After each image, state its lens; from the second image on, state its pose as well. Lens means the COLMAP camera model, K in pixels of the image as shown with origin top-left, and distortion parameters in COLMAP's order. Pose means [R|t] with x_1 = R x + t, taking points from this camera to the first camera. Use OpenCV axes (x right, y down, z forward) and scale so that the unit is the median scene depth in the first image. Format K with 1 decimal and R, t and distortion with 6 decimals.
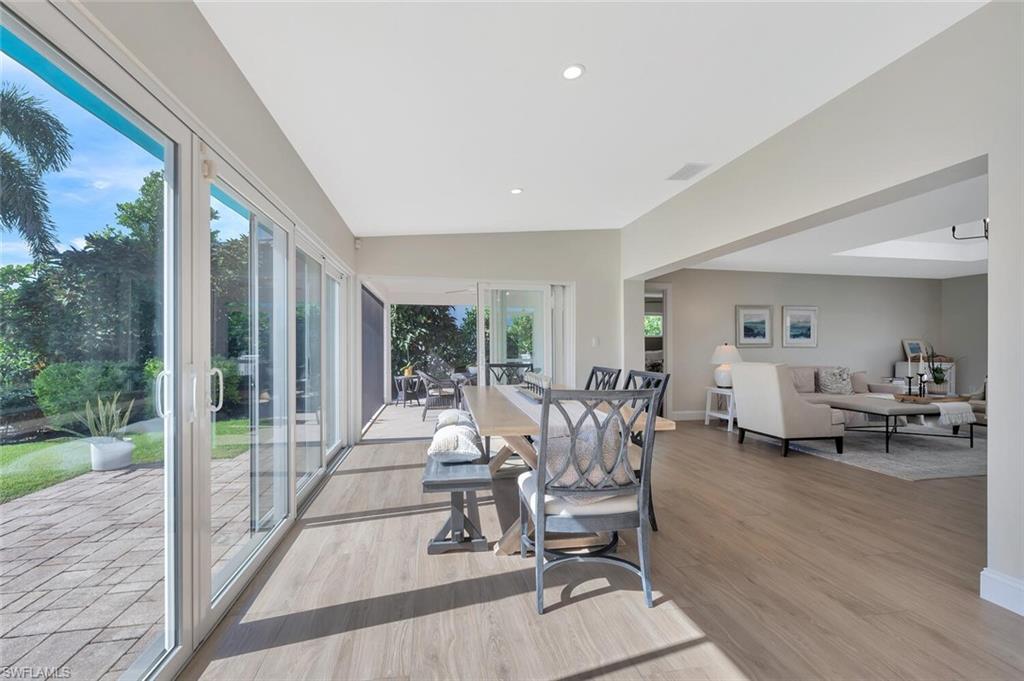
lens RADIAL K [[420.9, 0, 511.1], [0, 420.9, 344.4], [0, 0, 1]] dist [0.006391, 0.000369]
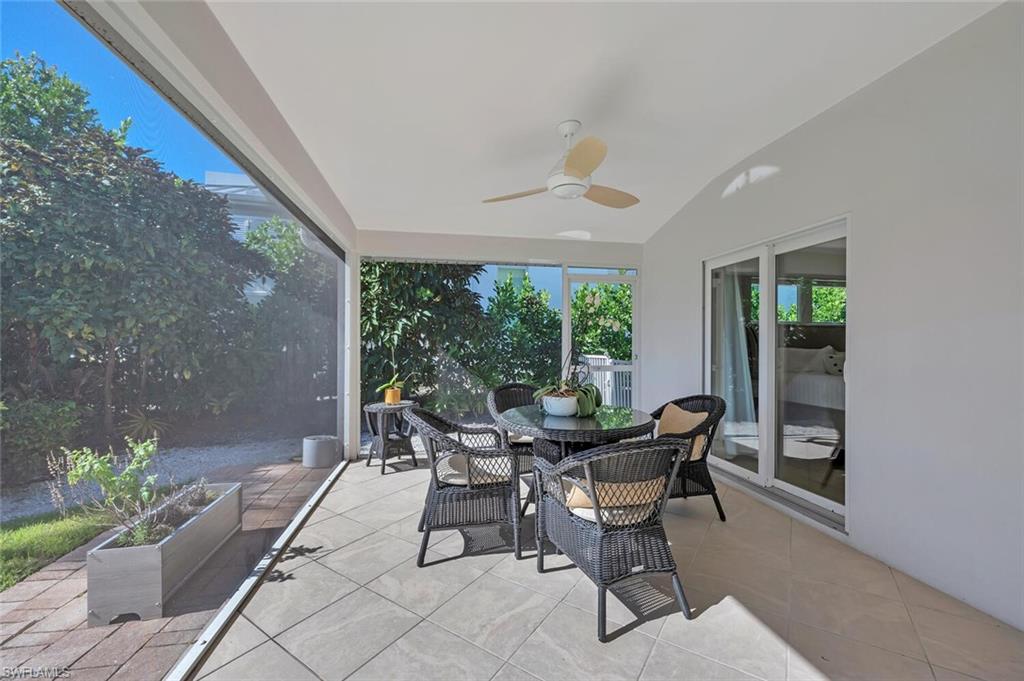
lens RADIAL K [[420.9, 0, 514.9], [0, 420.9, 340.7], [0, 0, 1]] dist [0.006391, 0.000369]
pose [[0.999983, 0.002432, -0.005305, -0.085030], [-0.002427, 0.999996, 0.001070, 0.003175], [0.005308, -0.001057, 0.999985, 0.427987]]
